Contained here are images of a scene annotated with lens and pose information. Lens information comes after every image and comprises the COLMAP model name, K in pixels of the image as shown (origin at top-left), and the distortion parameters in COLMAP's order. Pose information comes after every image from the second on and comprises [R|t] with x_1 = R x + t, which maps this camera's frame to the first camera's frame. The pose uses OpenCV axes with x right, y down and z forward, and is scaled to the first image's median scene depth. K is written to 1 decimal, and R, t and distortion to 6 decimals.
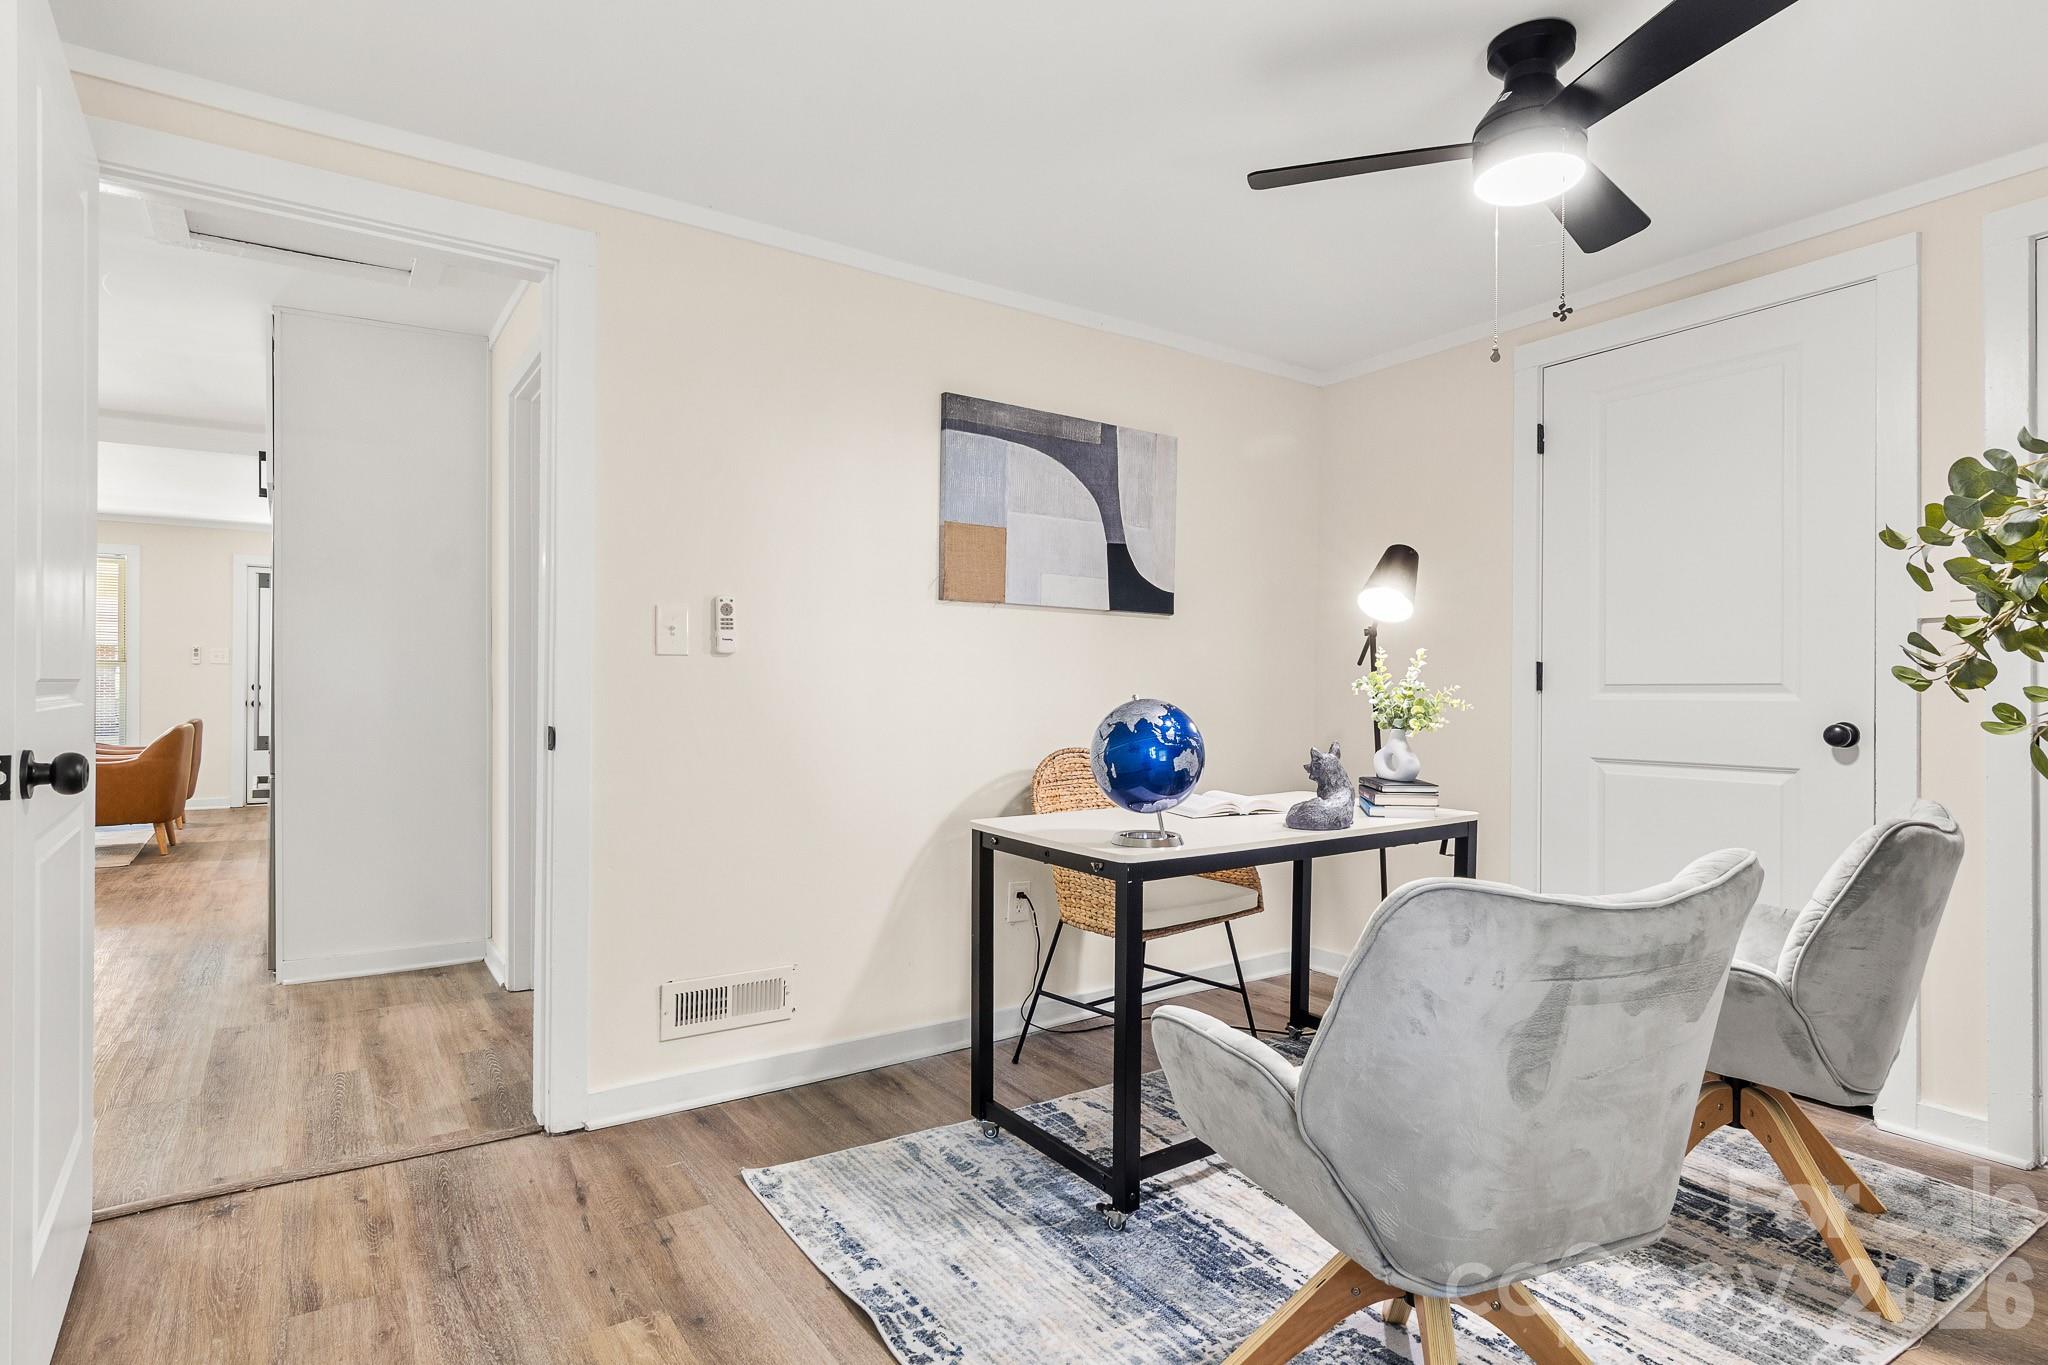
lens RADIAL K [[1062.2, 0, 1030.0], [0, 1062.2, 694.0], [0, 0, 1]] dist [-0.000194, -0.000340]
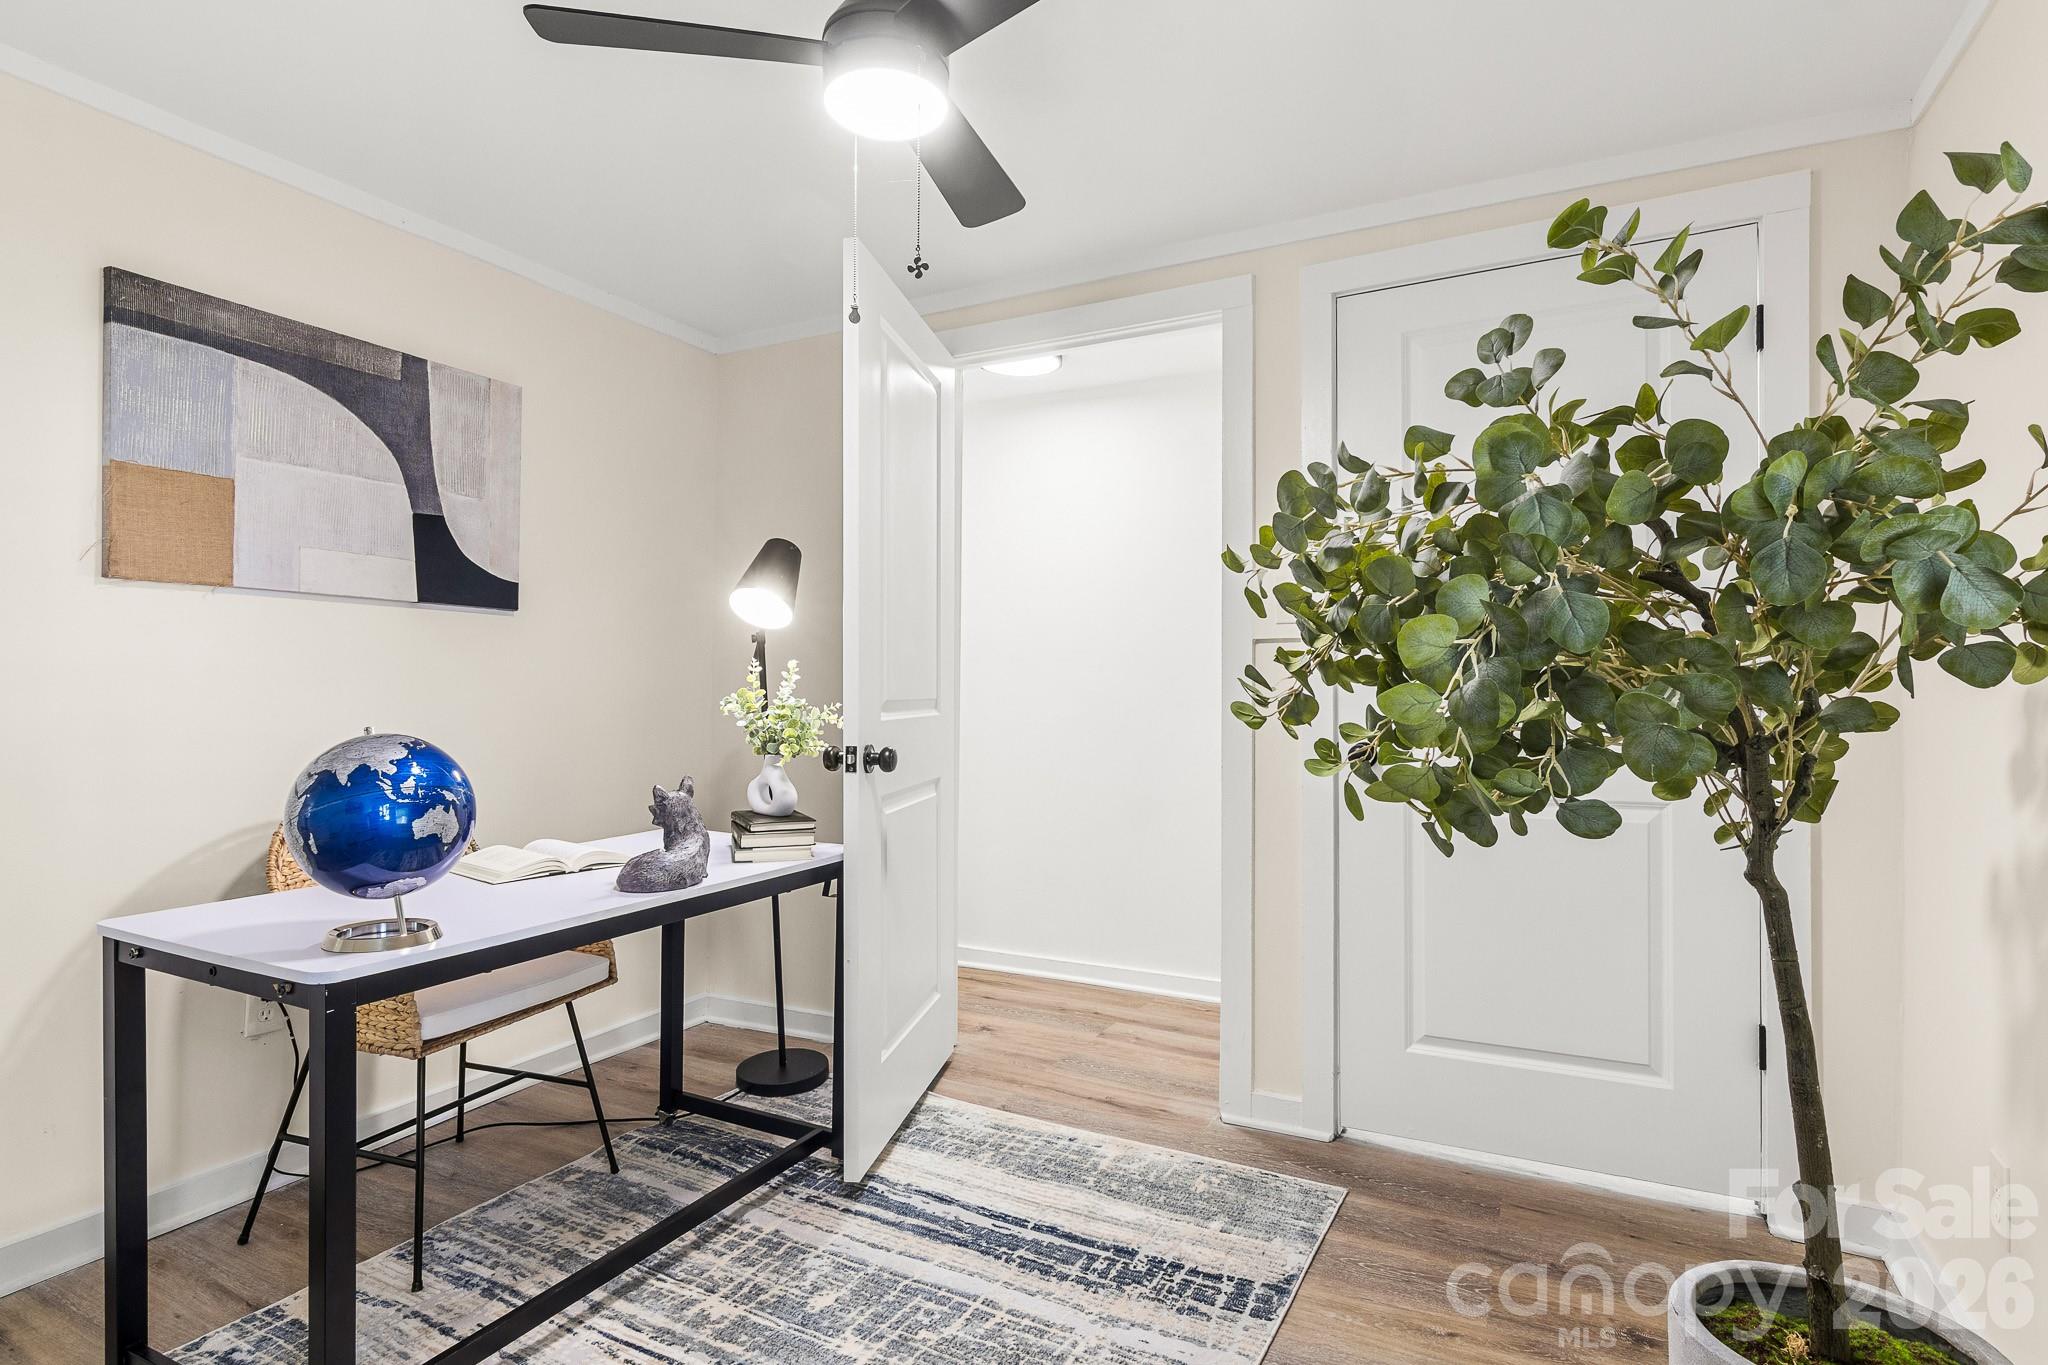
lens RADIAL K [[1062.2, 0, 1030.0], [0, 1062.2, 694.0], [0, 0, 1]] dist [-0.000194, -0.000340]
pose [[0.880945, -0.004327, 0.473199, 0.134861], [0.002405, 0.999986, 0.004666, -0.020468], [-0.473212, -0.002972, 0.880943, 0.164037]]
